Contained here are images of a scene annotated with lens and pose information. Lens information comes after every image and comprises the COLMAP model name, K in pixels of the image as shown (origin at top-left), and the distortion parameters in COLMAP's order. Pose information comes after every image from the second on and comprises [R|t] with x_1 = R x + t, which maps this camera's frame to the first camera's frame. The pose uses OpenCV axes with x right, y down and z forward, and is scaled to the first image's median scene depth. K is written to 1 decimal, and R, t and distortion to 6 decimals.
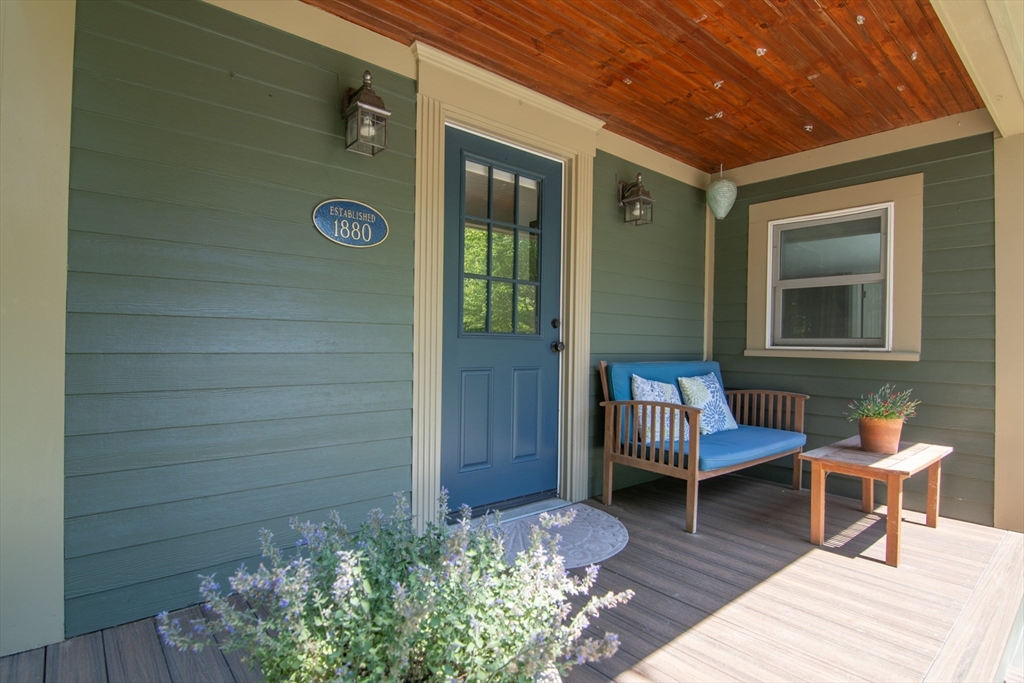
lens RADIAL K [[531.2, 0, 510.9], [0, 531.2, 343.0], [0, 0, 1]] dist [0.003204, 0.000038]
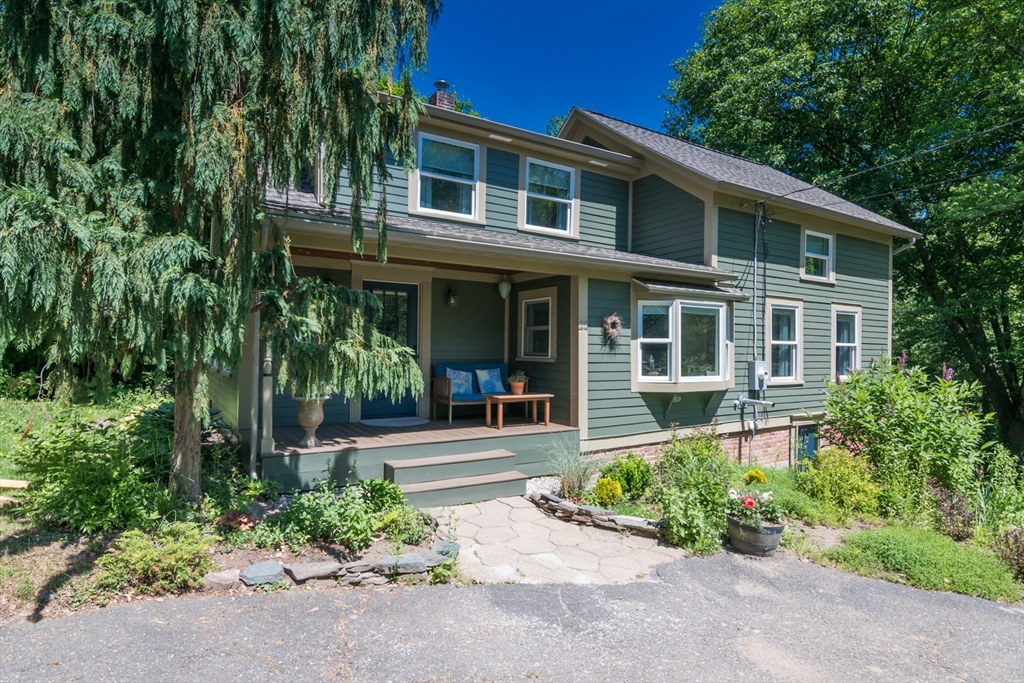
lens RADIAL K [[553.0, 0, 505.7], [0, 553.0, 350.2], [0, 0, 1]] dist [-0.010830, -0.000781]
pose [[0.989339, -0.001820, -0.145616, 0.896577], [0.001643, 0.999998, -0.001334, -0.018443], [0.145618, 0.001081, 0.989340, -1.557786]]
